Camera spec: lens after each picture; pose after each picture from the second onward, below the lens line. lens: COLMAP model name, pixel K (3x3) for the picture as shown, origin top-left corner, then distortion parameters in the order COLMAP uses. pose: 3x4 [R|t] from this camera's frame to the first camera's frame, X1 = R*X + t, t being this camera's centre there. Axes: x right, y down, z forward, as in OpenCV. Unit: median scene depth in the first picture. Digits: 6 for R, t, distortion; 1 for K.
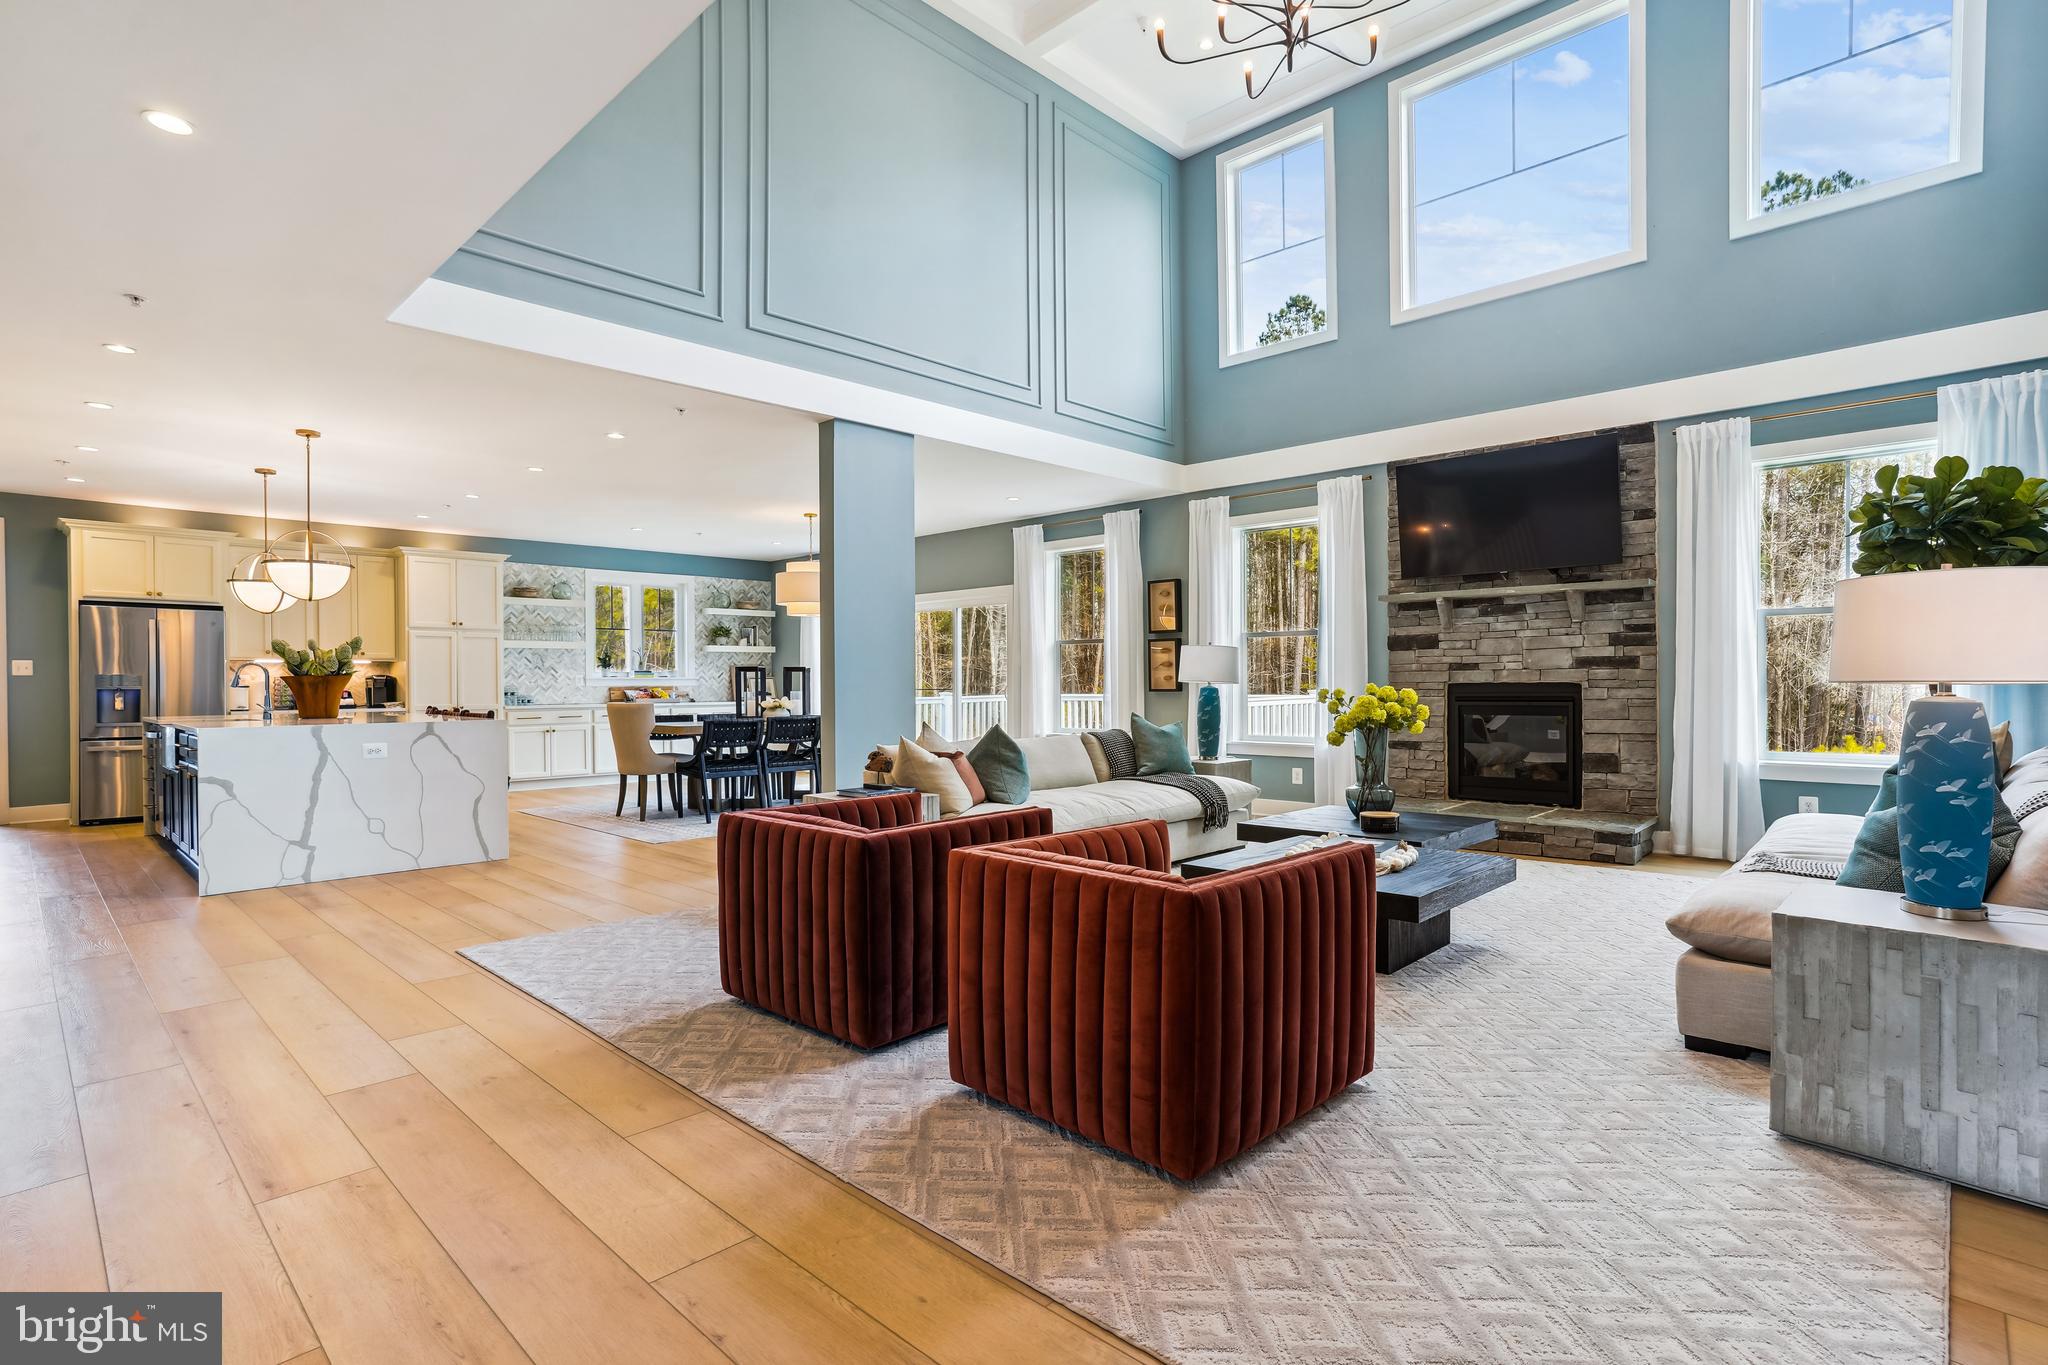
lens RADIAL K [[999.2, 0, 1035.5], [0, 999.2, 690.3], [0, 0, 1]] dist [-0.050248, 0.028341]
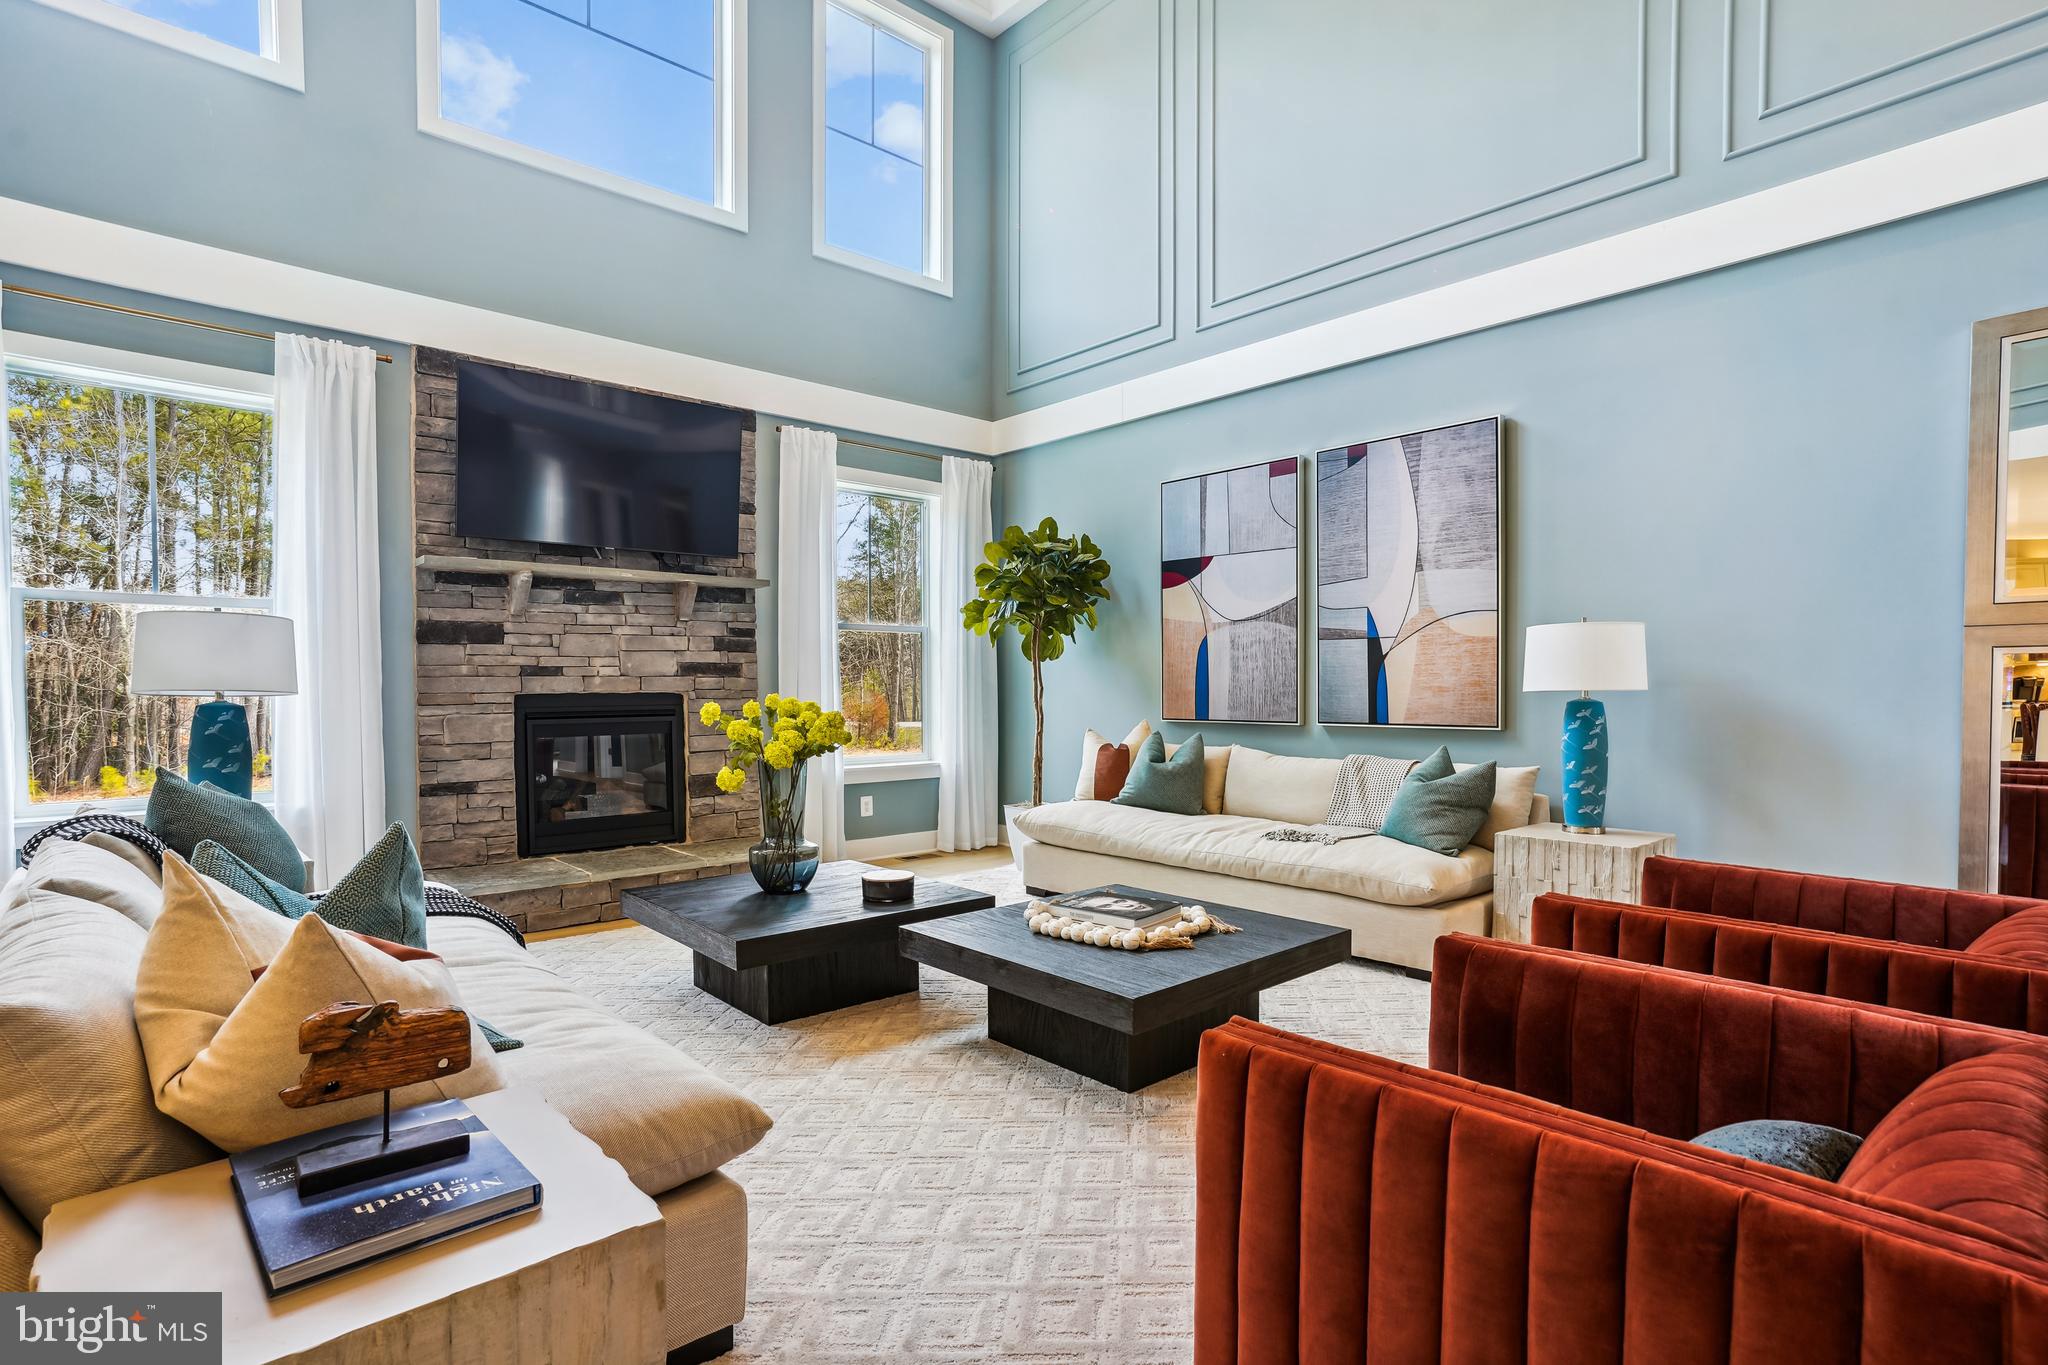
lens RADIAL K [[999.2, 0, 1033.3], [0, 999.2, 713.8], [0, 0, 1]] dist [-0.050248, 0.028341]
pose [[0.075276, -0.022260, 0.996914, -0.243005], [0.010611, 0.999712, 0.021521, -0.004495], [-0.997106, 0.008958, 0.075490, 0.563409]]
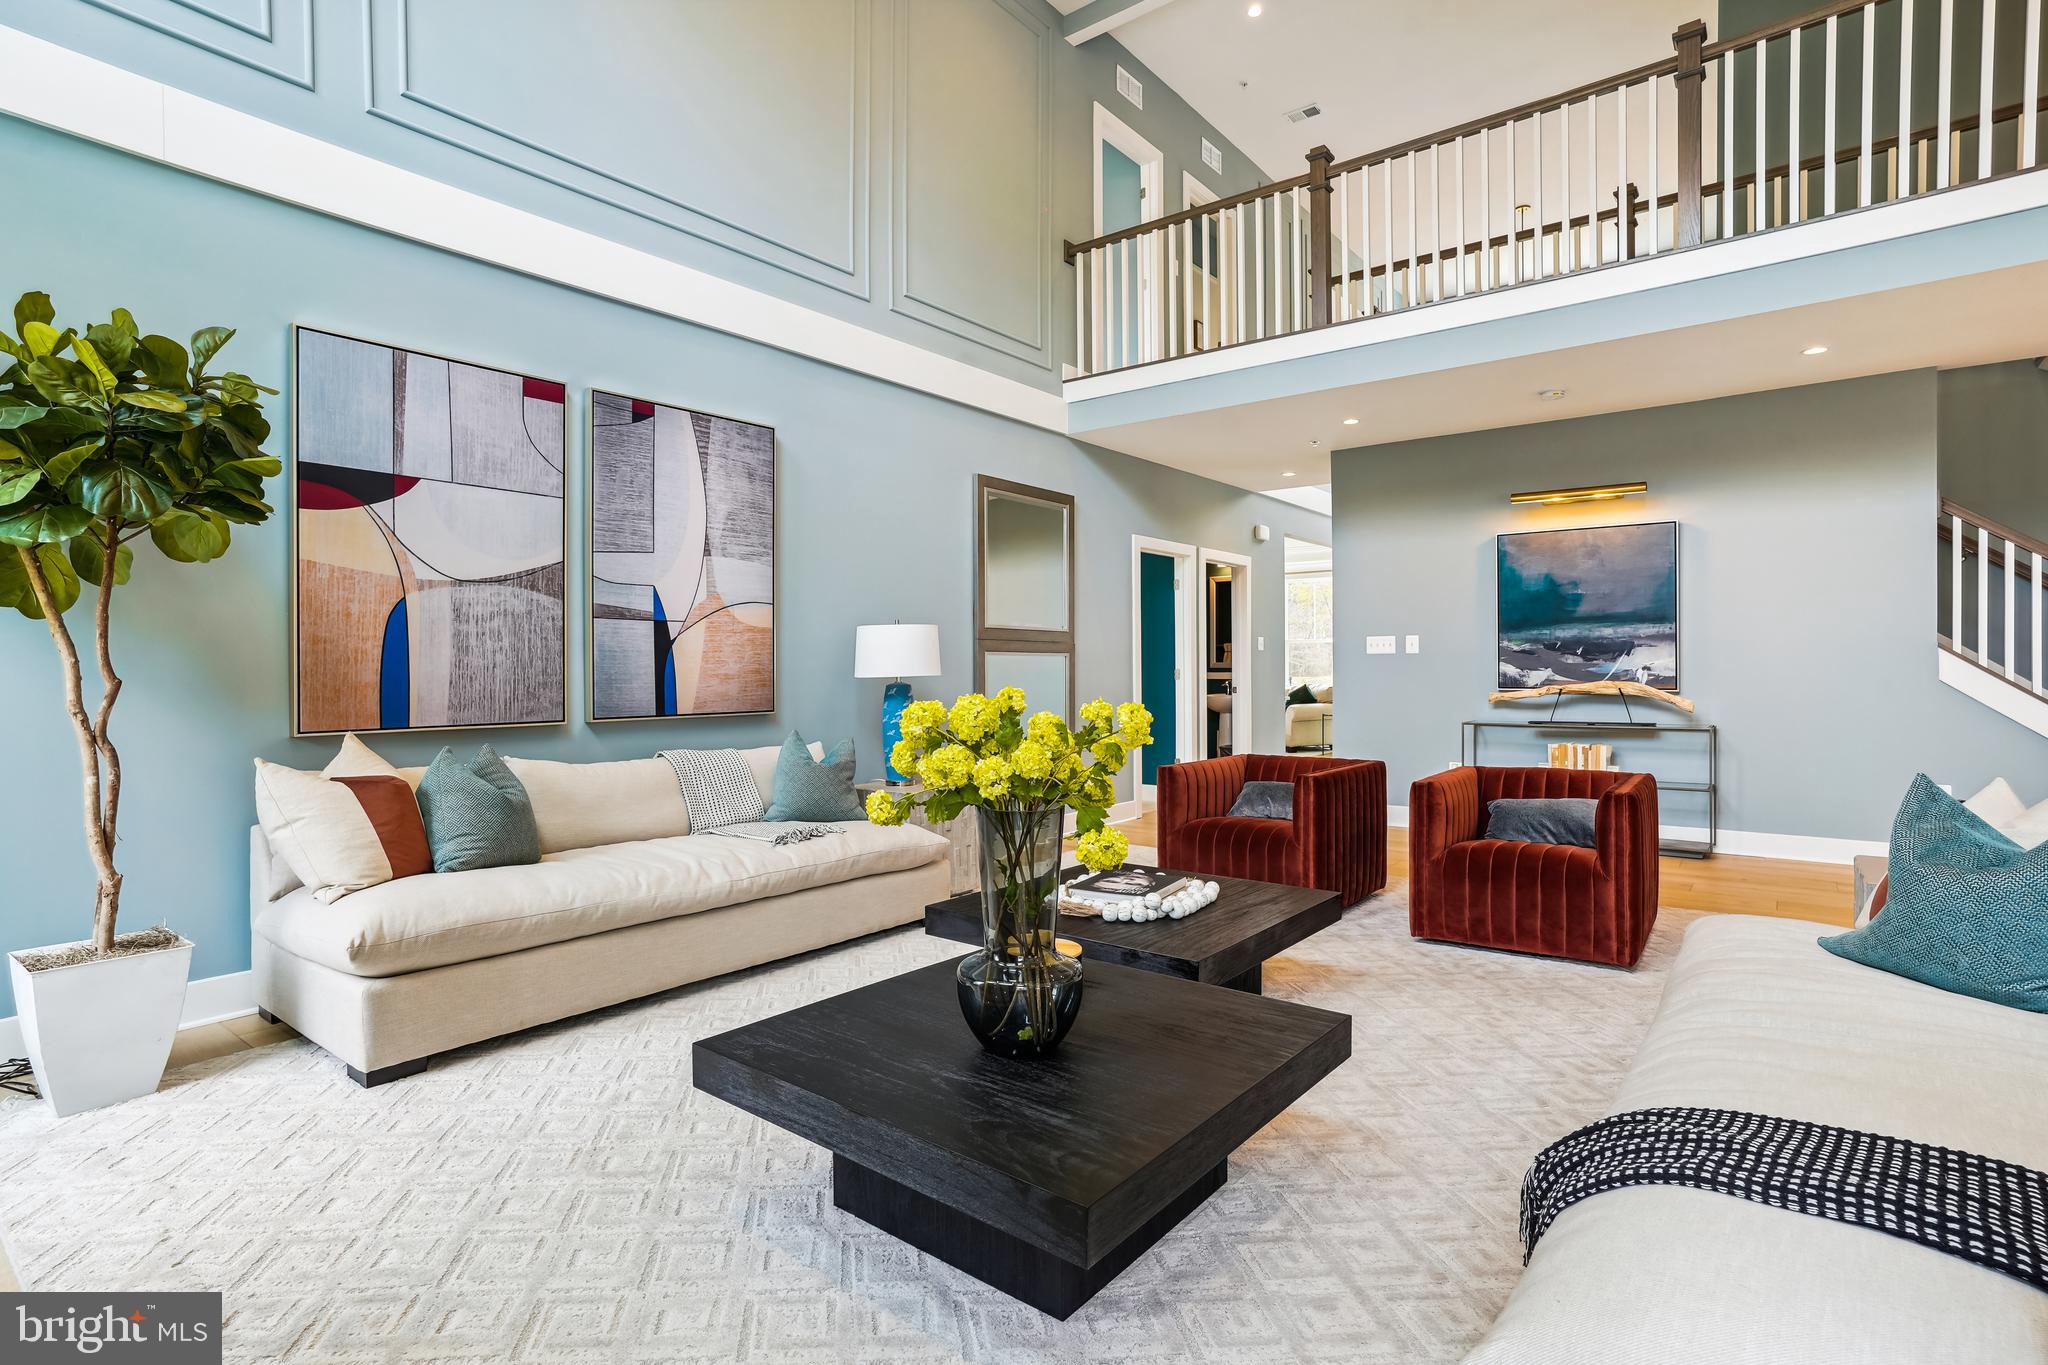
lens RADIAL K [[999.2, 0, 1030.8], [0, 999.2, 675.2], [0, 0, 1]] dist [-0.050248, 0.028341]
pose [[-0.997069, 0.004272, -0.076391, 0.257320], [0.002756, 0.999797, 0.019952, -0.016799], [0.076461, 0.019683, -0.996878, 0.999530]]
